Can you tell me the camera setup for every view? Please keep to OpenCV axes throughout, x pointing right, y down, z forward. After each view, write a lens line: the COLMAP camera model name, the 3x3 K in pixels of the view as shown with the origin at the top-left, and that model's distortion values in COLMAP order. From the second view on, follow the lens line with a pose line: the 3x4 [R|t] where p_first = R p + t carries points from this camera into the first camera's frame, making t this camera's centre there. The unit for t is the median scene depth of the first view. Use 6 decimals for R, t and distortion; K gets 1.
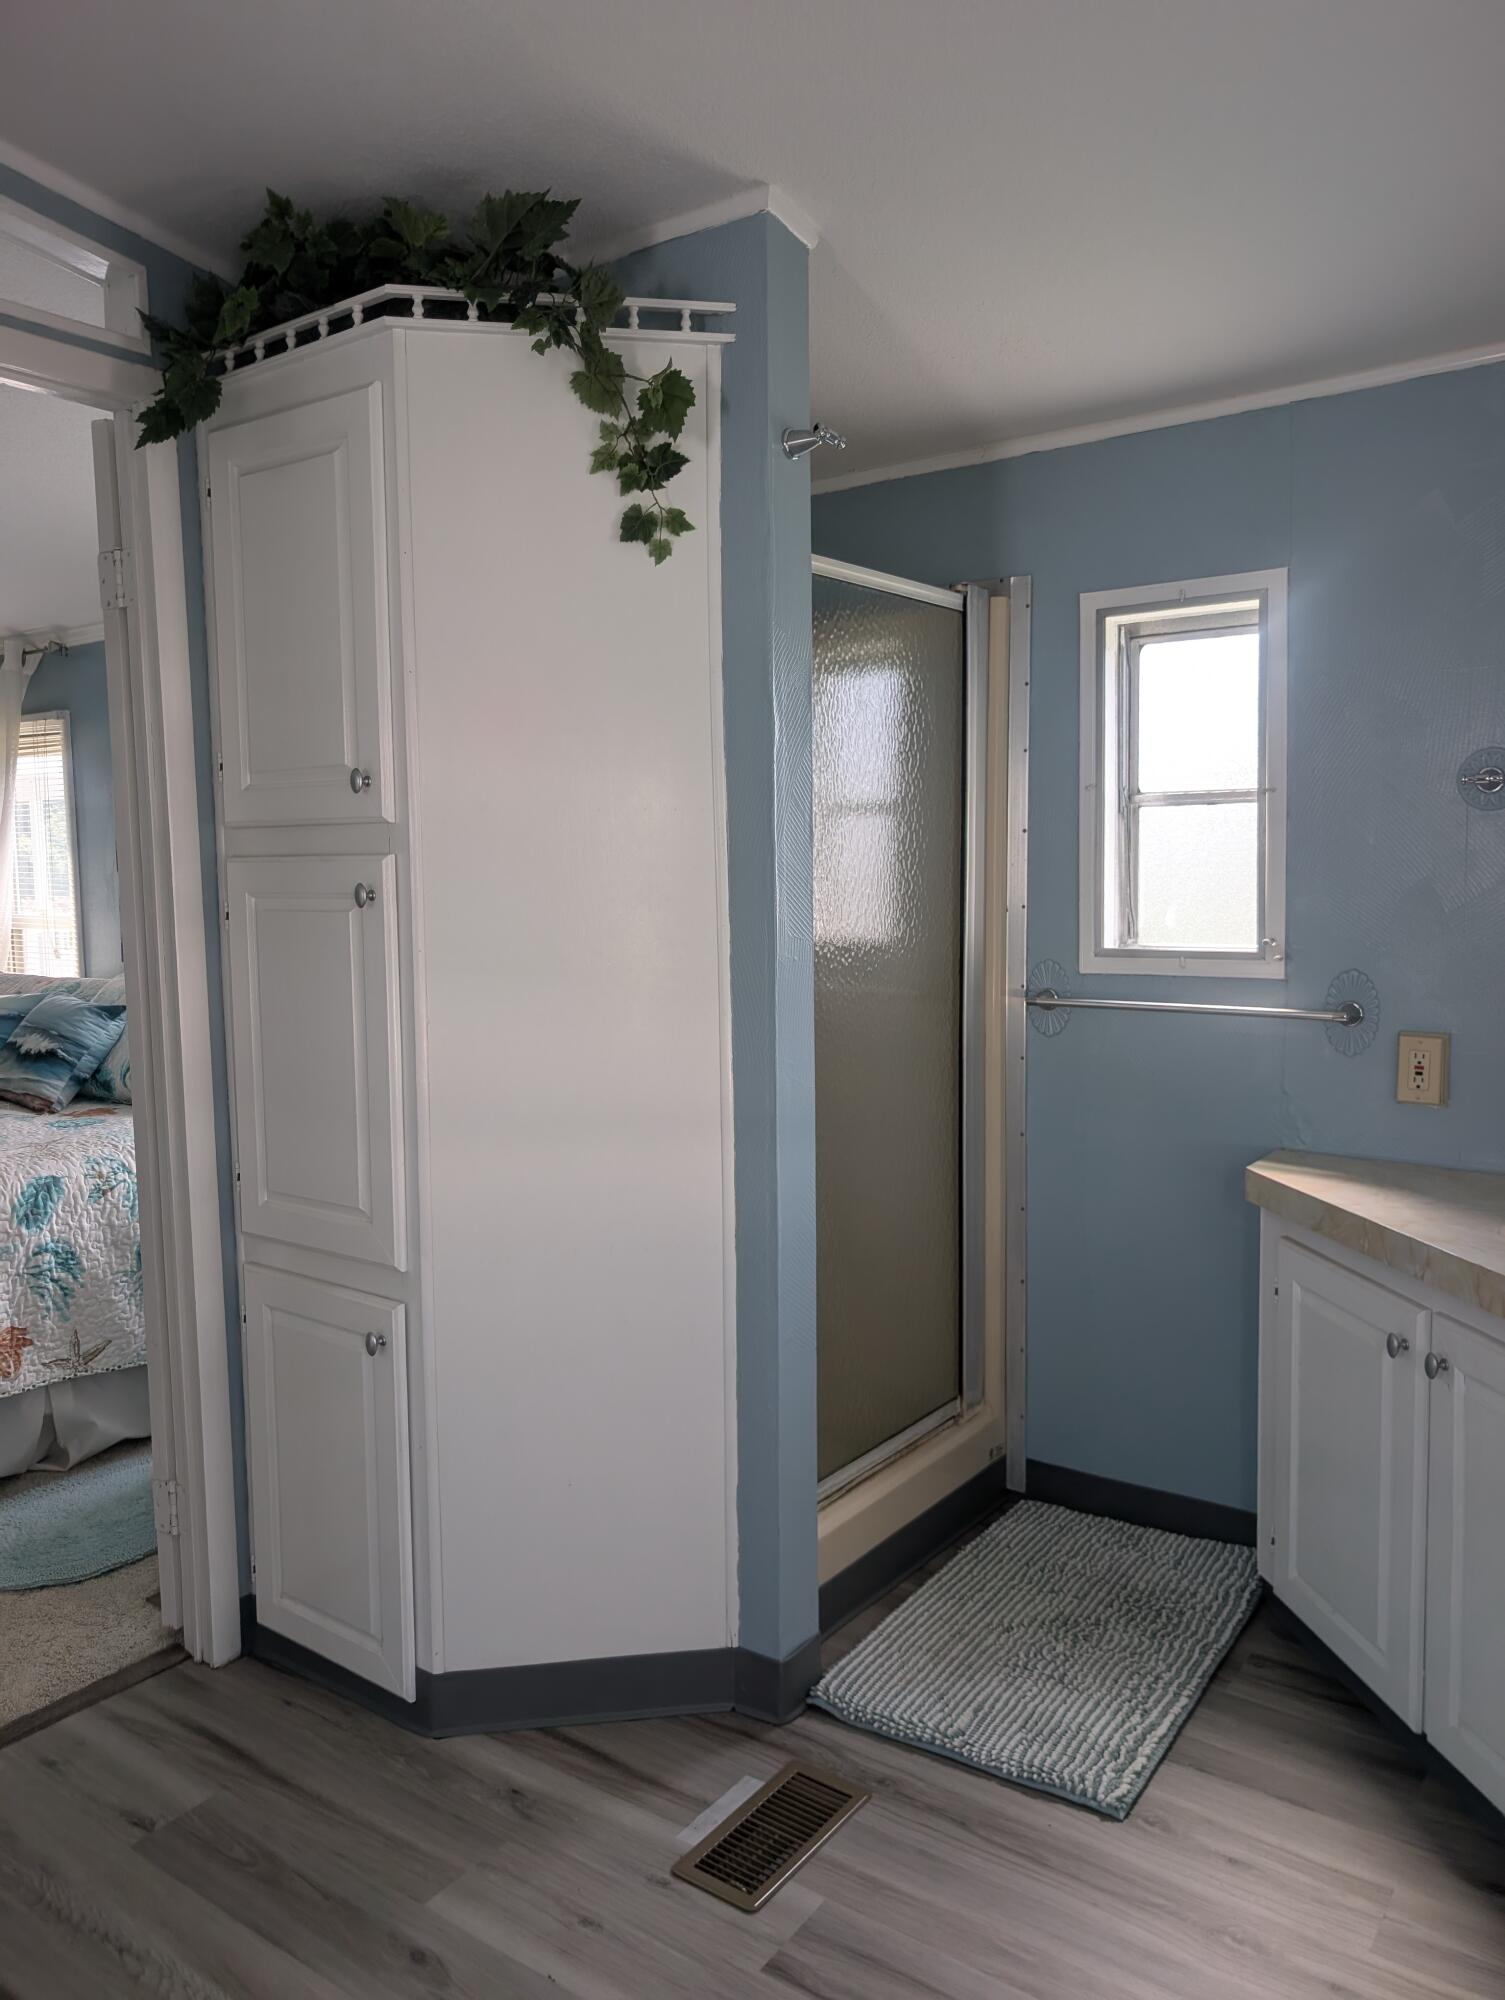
lens RADIAL K [[1436.8, 0, 748.4], [0, 1436.8, 999.2], [0, 0, 1]] dist [0.008394, -0.004683]
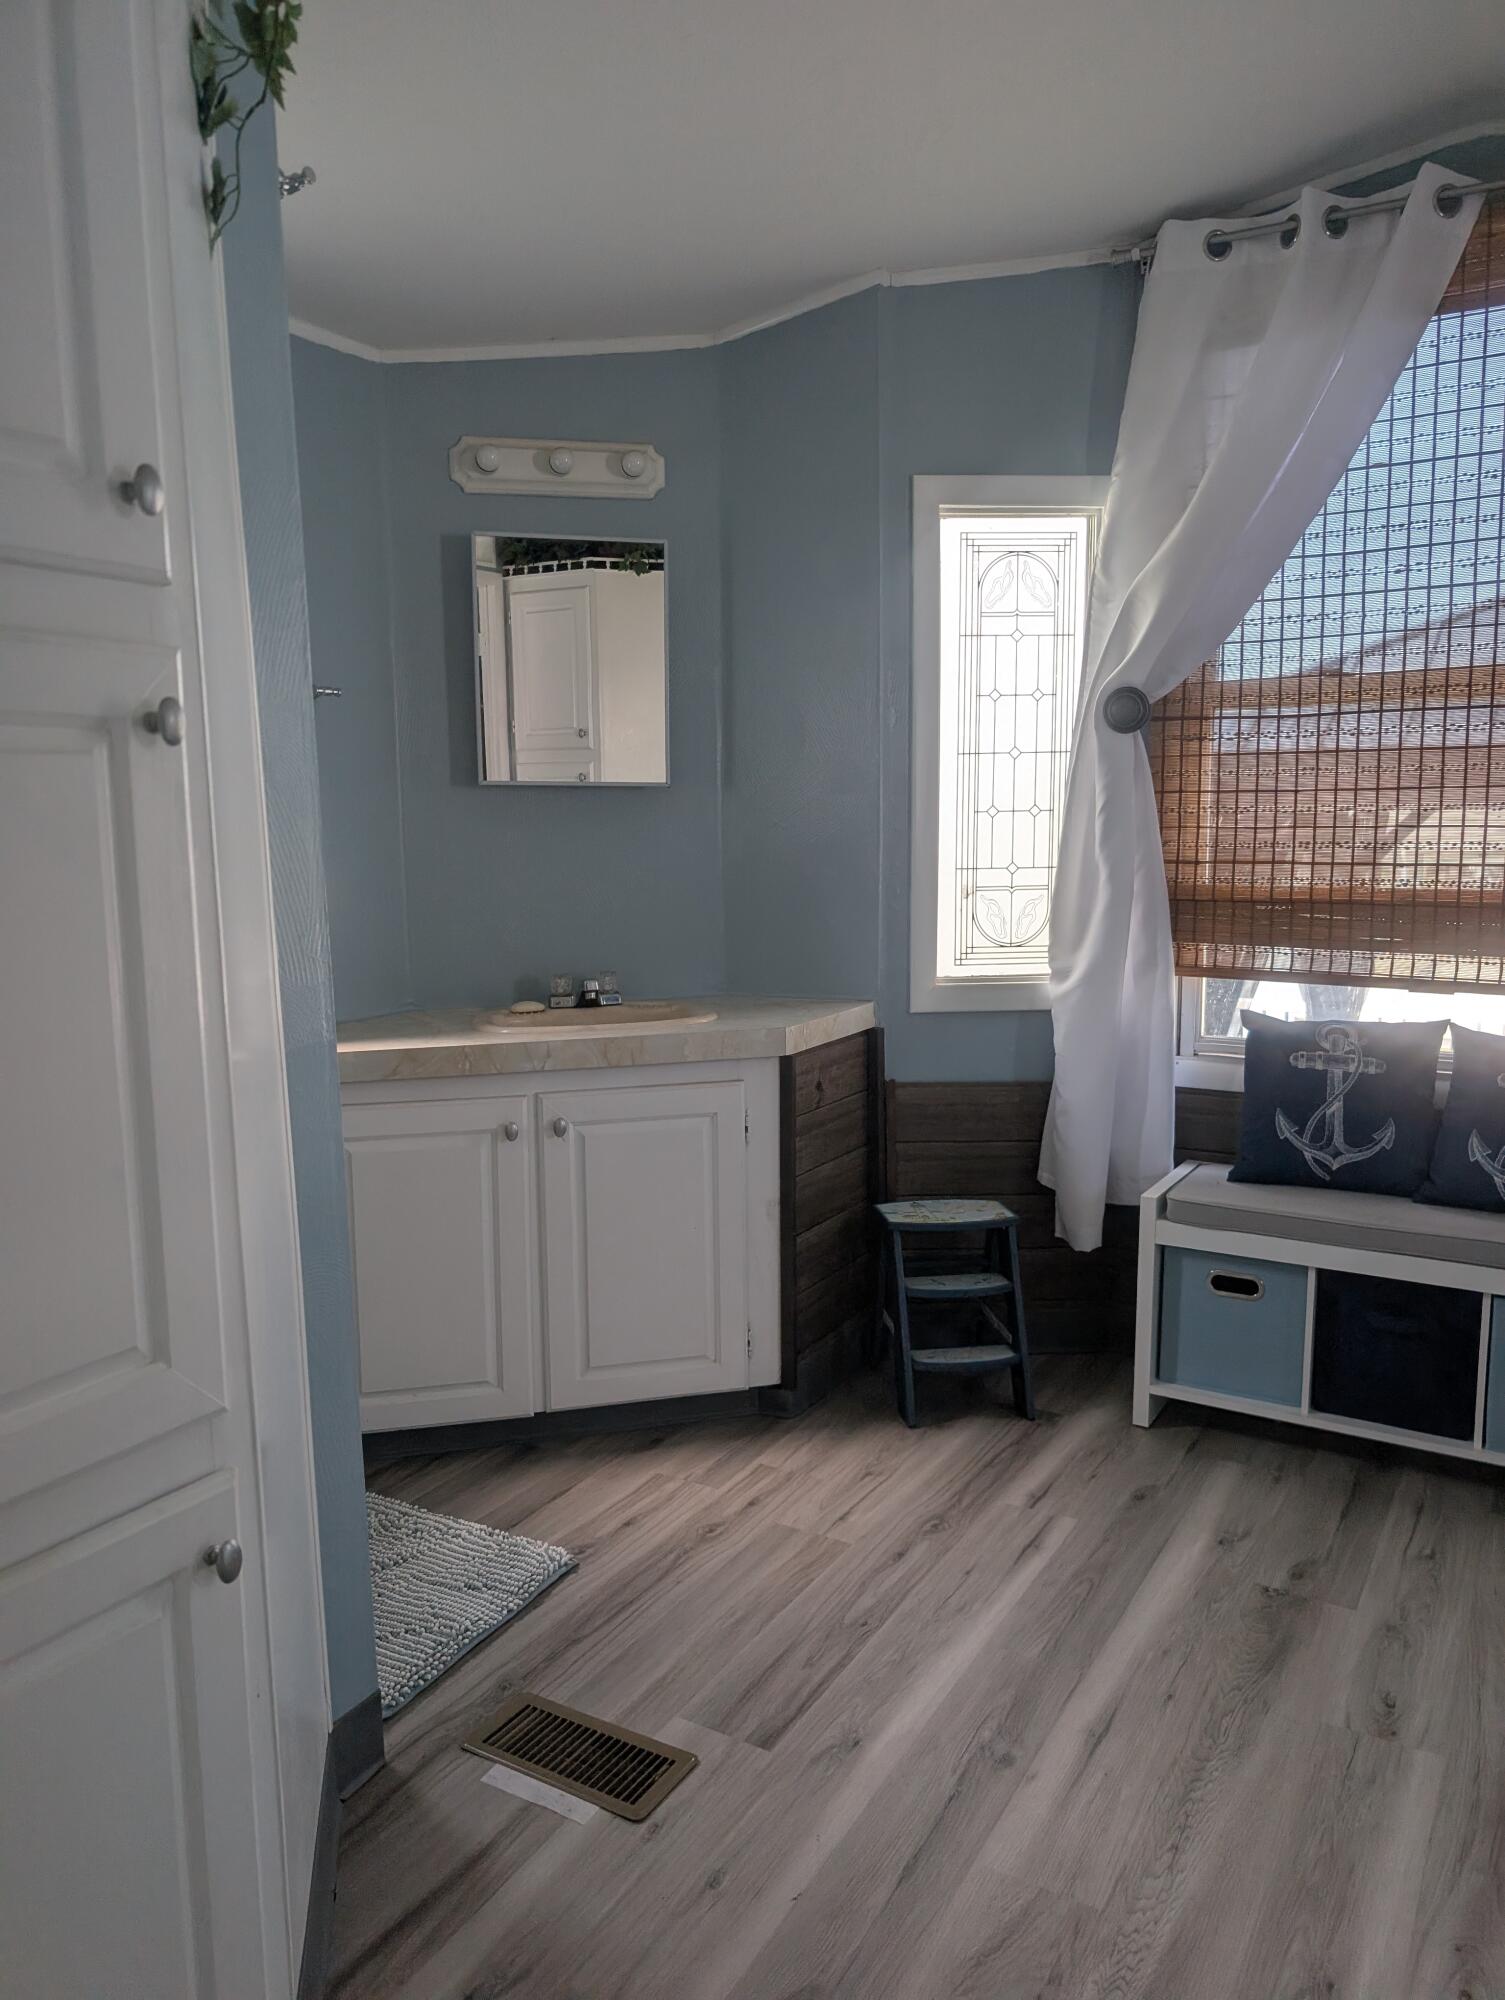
lens RADIAL K [[1436.8, 0, 751.9], [0, 1436.8, 998.4], [0, 0, 1]] dist [0.008394, -0.004683]
pose [[-0.090018, -0.115600, 0.989208, -0.856570], [0.104229, 0.986693, 0.124791, -0.019349], [-0.990471, 0.114337, -0.076772, 0.885094]]
